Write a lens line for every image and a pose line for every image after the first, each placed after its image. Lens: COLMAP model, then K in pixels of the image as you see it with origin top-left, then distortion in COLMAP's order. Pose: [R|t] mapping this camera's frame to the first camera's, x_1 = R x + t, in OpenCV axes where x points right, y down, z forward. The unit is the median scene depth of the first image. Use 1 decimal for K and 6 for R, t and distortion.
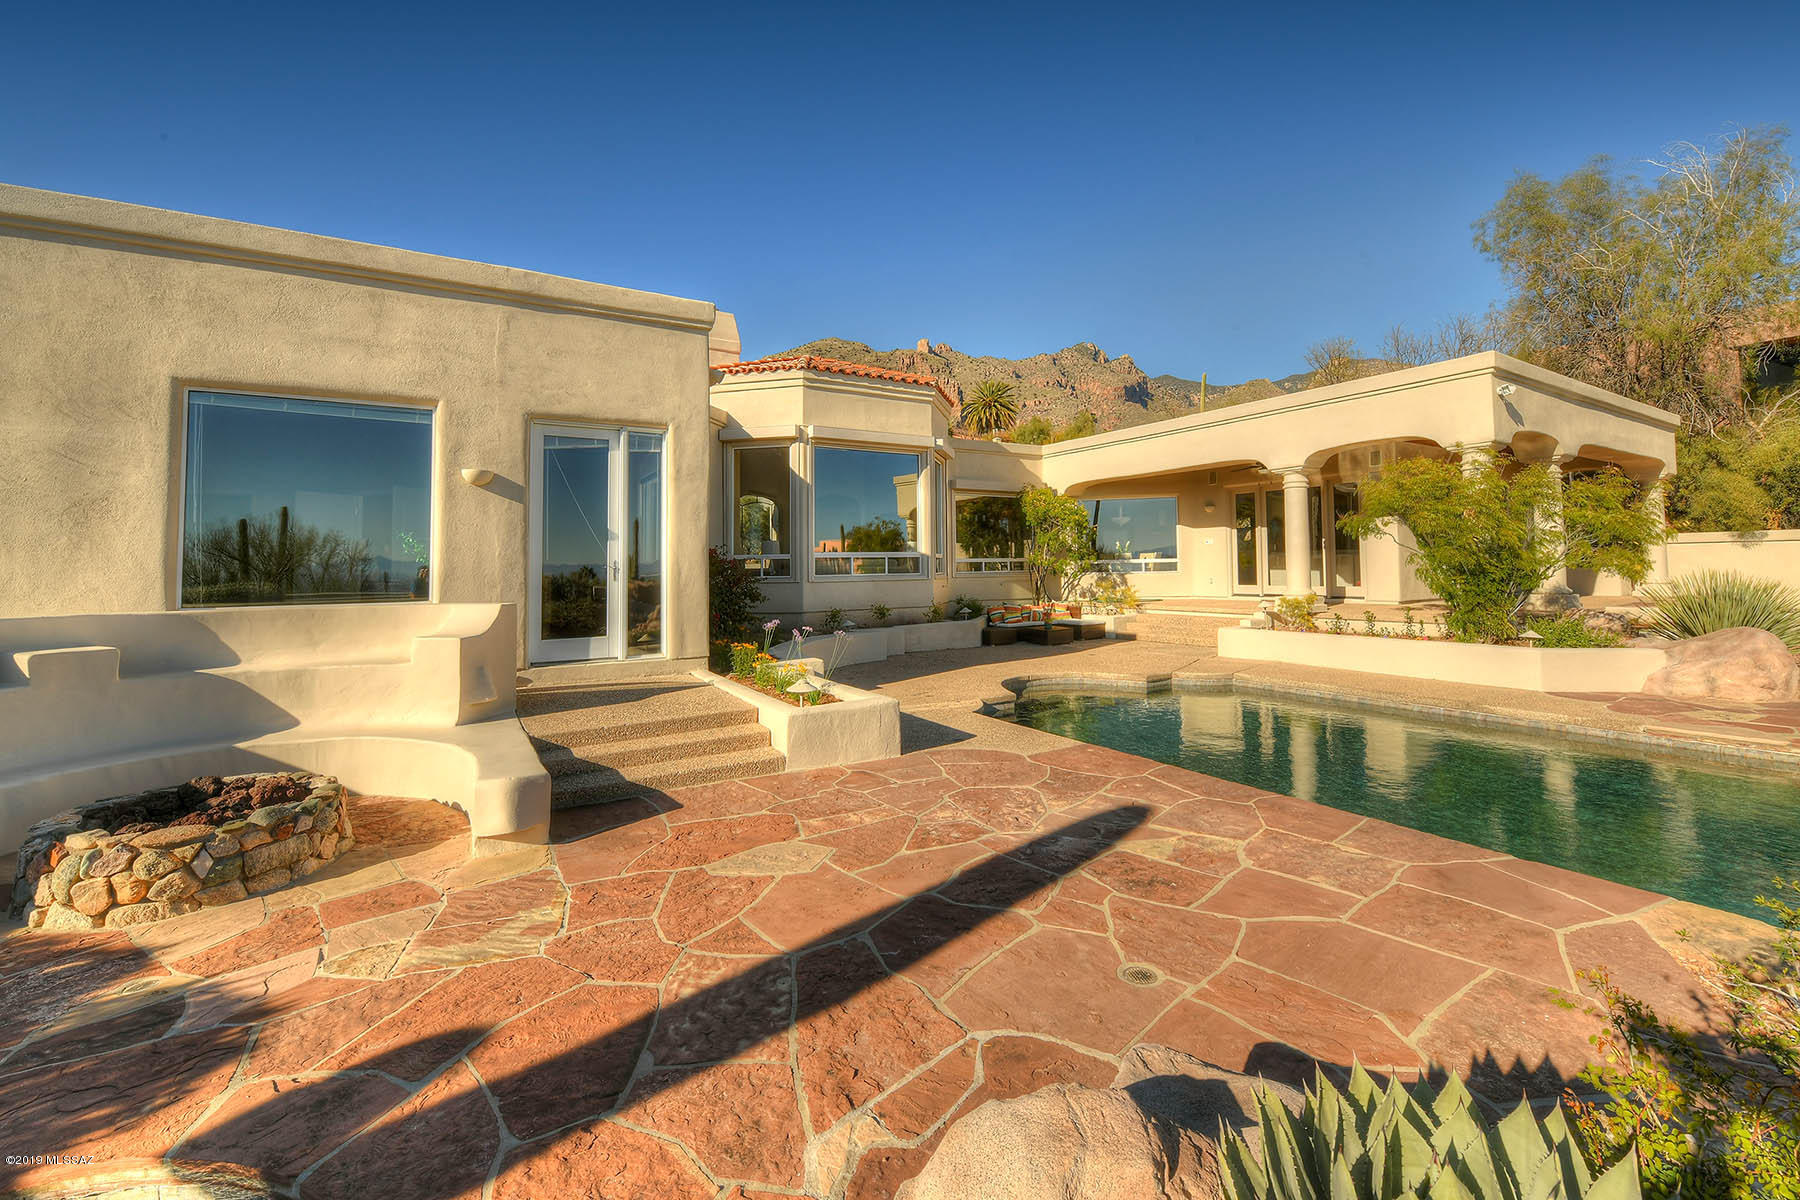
lens RADIAL K [[803.5, 0, 897.6], [0, 803.5, 578.5], [0, 0, 1]] dist [-0.022142, -0.000224]
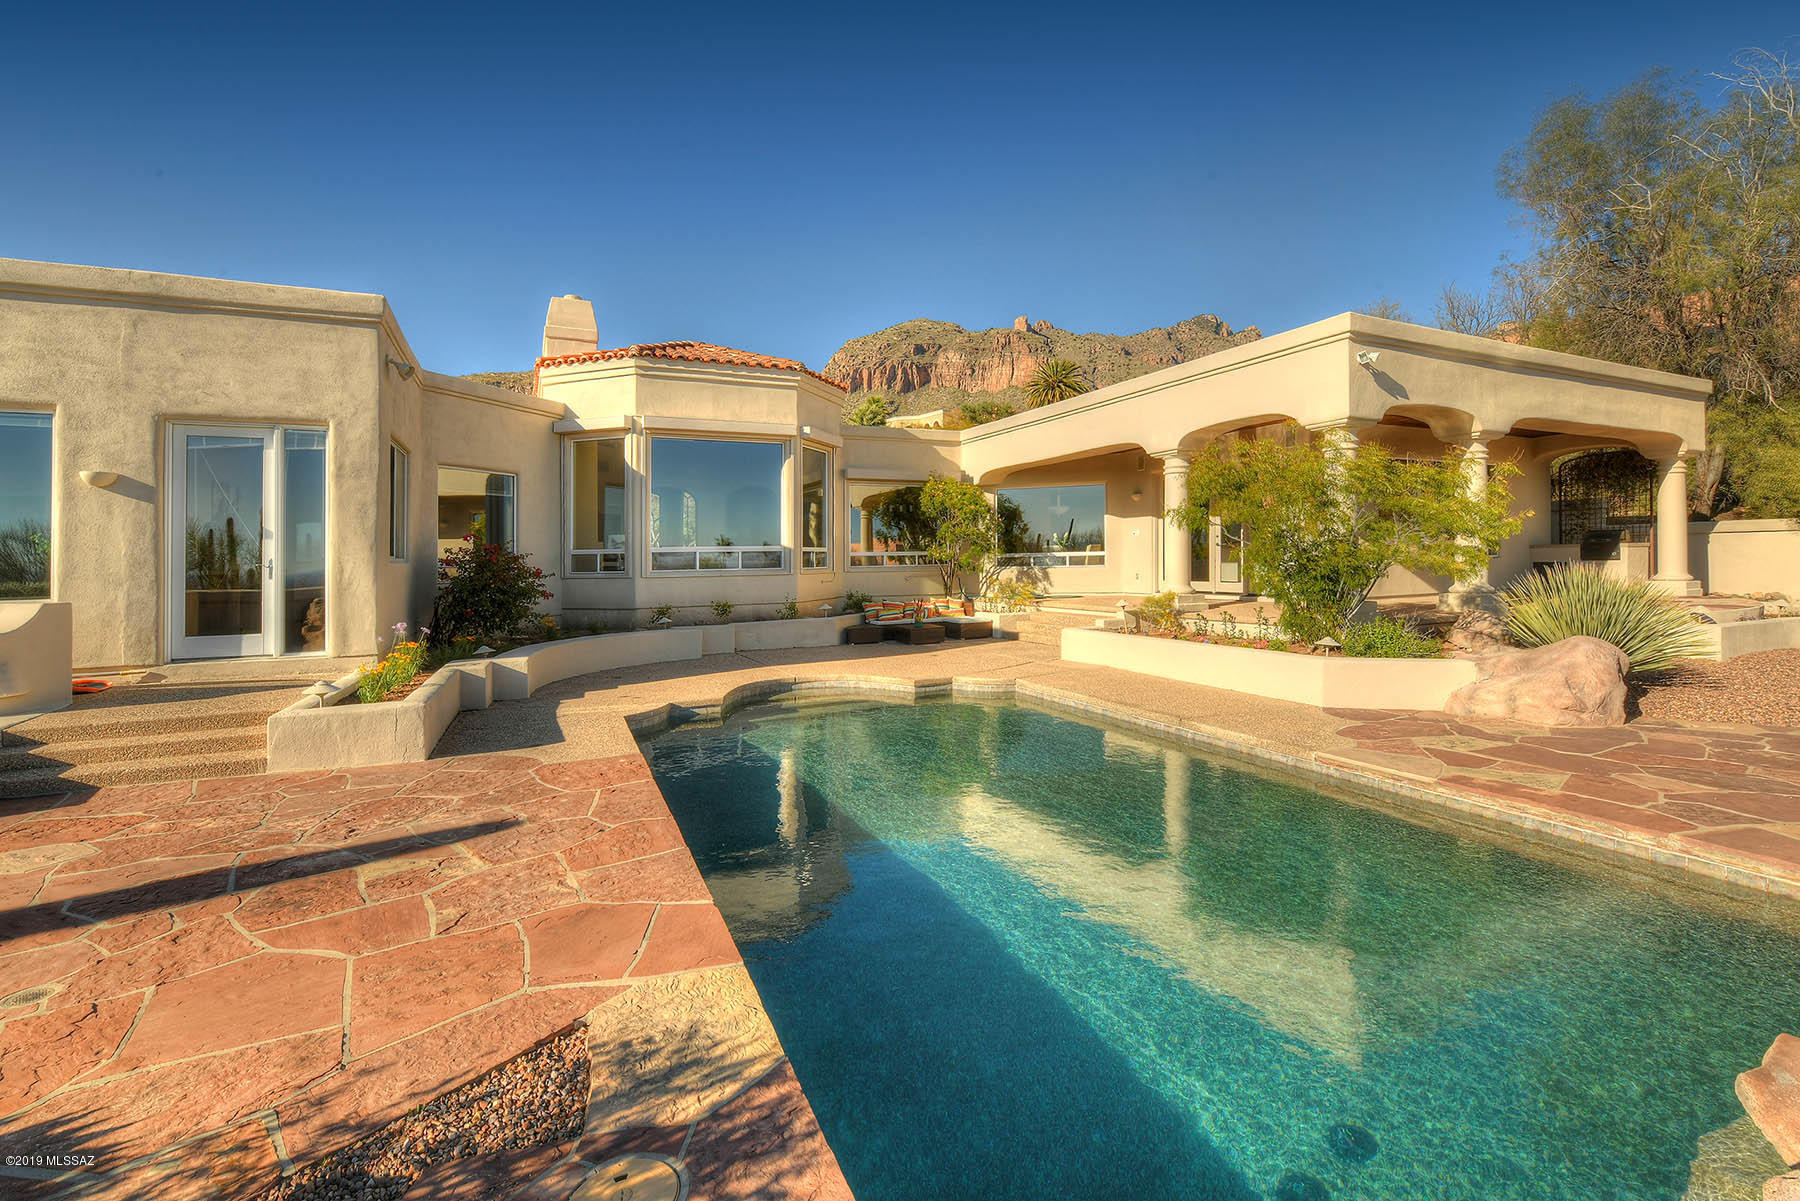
lens RADIAL K [[831.3, 0, 900.0], [0, 831.3, 600.5], [0, 0, 1]] dist [-0.017421, -0.001108]
pose [[0.993555, 0.005491, -0.113222, 0.371360], [-0.001293, 0.999310, 0.037121, -0.006189], [0.113347, -0.036736, 0.992876, 0.039931]]
